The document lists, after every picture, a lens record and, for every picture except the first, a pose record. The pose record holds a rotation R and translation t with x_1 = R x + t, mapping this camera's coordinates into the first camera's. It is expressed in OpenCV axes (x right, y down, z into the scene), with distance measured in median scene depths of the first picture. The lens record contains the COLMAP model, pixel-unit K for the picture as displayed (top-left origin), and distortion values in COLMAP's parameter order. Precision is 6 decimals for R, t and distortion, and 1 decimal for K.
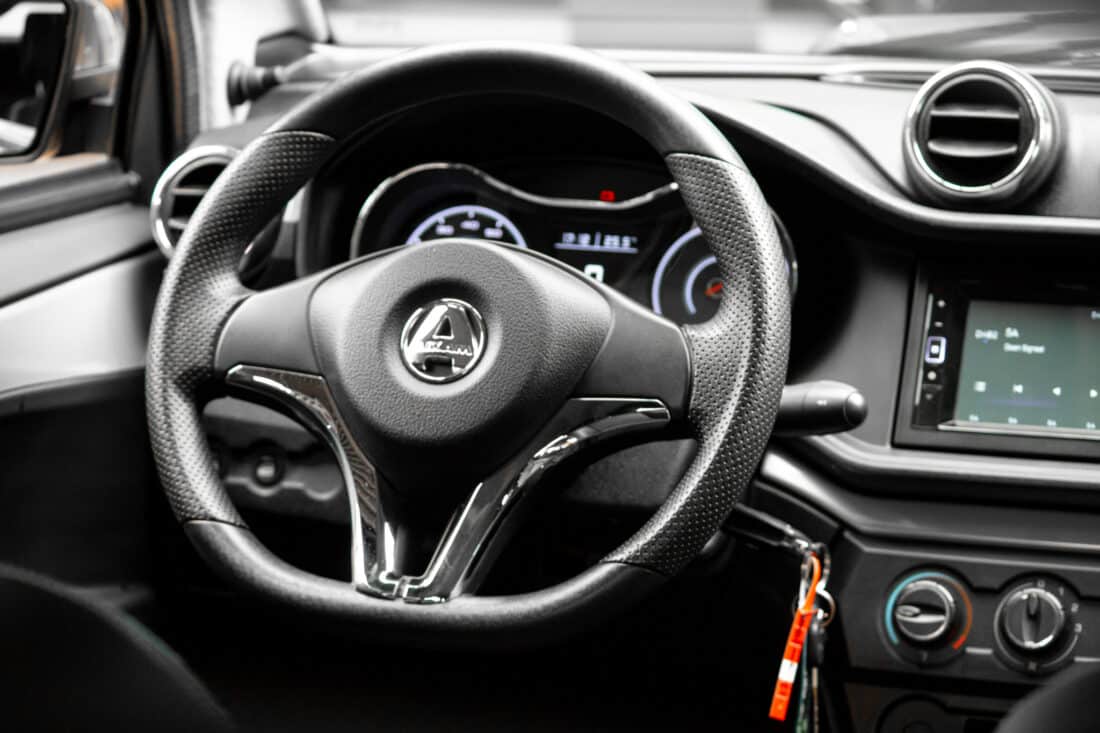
lens RADIAL K [[3185.6, 0, 545.6], [0, 3185.6, 370.0], [0, 0, 1]] dist [-0.235086, 0.000000]
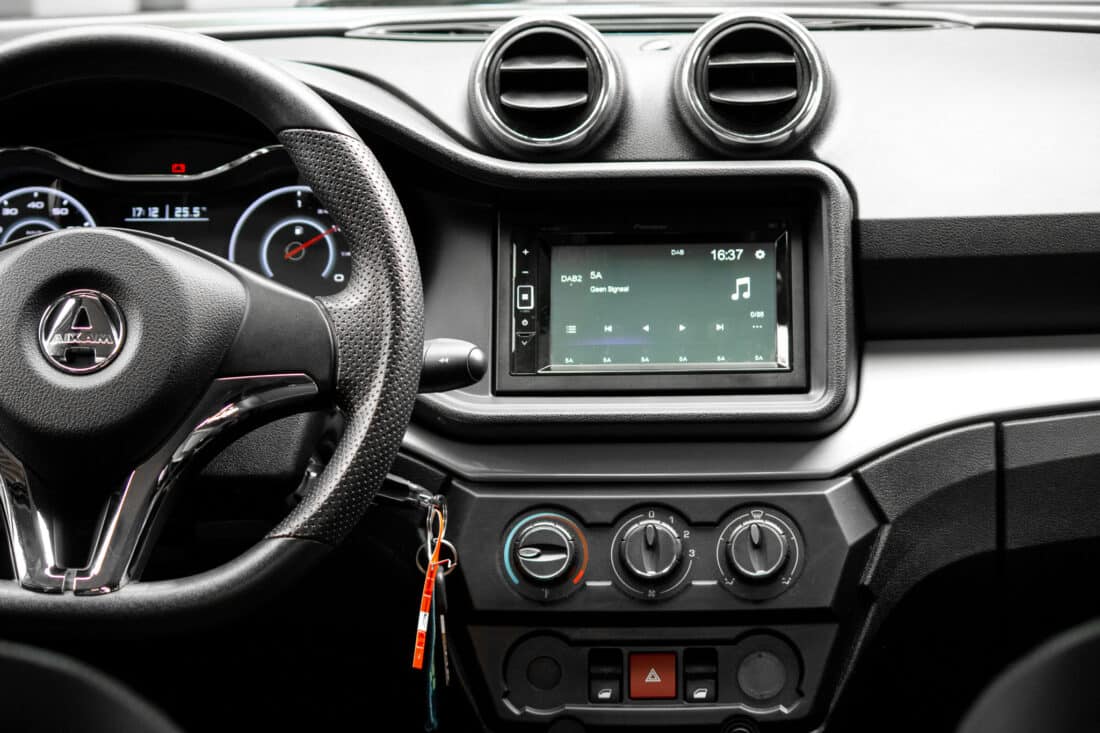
lens RADIAL K [[3185.6, 0, 551.9], [0, 3185.6, 362.2], [0, 0, 1]] dist [-0.235086, 0.000000]
pose [[0.963599, -0.083336, 0.254032, -0.138568], [0.074644, 0.996253, 0.043680, -0.030953], [-0.256720, -0.023128, 0.966209, -0.005308]]
